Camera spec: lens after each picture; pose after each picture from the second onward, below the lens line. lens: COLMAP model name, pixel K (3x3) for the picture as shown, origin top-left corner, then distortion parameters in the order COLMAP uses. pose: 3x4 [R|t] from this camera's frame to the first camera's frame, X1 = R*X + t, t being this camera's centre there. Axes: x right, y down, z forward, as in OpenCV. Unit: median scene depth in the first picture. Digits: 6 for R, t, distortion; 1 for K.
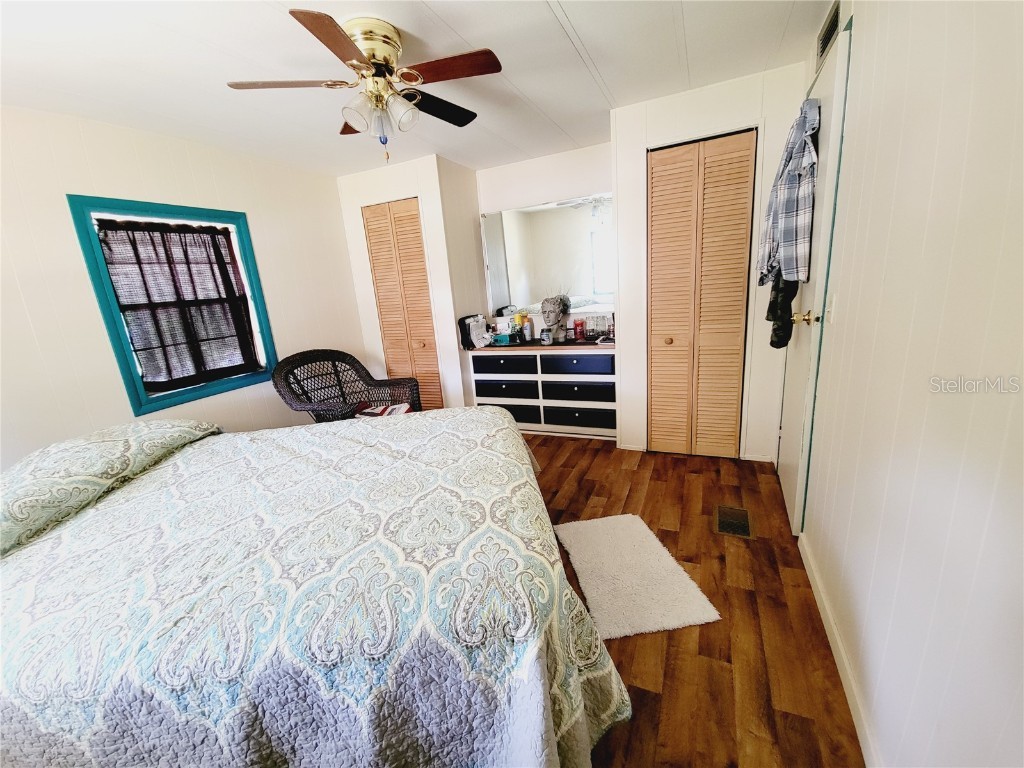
lens RADIAL K [[416.6, 0, 540.6], [0, 416.6, 385.5], [0, 0, 1]] dist [0.014906, -0.009475]
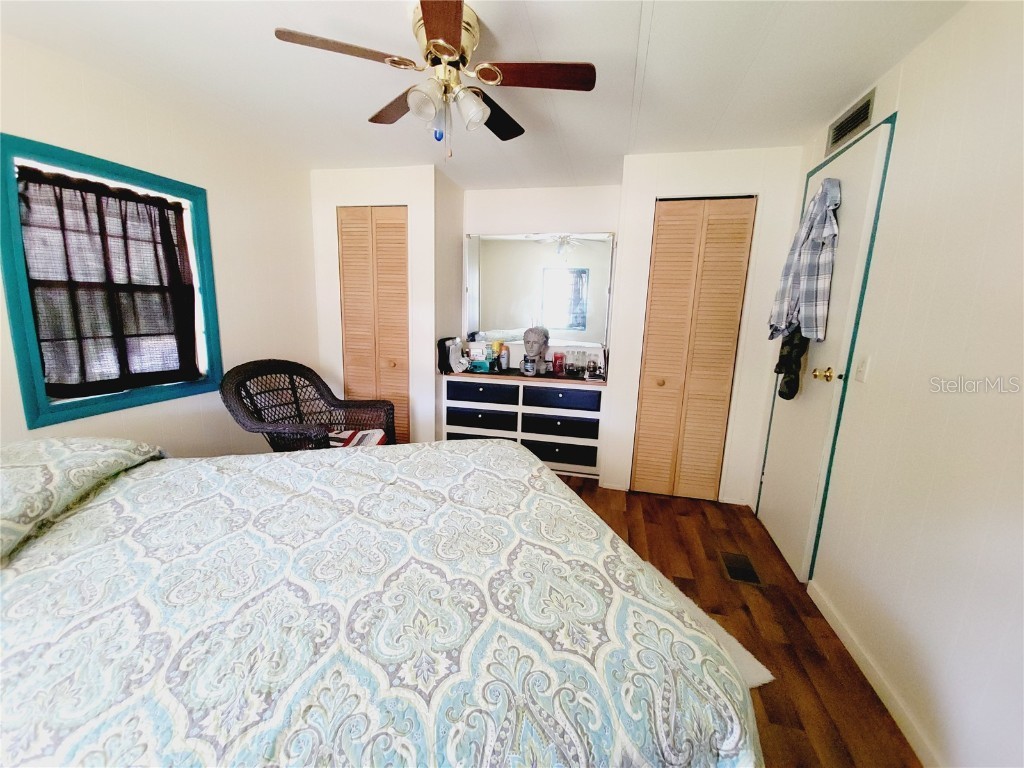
lens RADIAL K [[416.6, 0, 565.9], [0, 416.6, 390.4], [0, 0, 1]] dist [0.014906, -0.009475]
pose [[0.976332, 0.076274, 0.202383, -0.202913], [-0.063191, 0.995519, -0.070349, -0.002758], [-0.206842, 0.055895, 0.976776, 0.086845]]
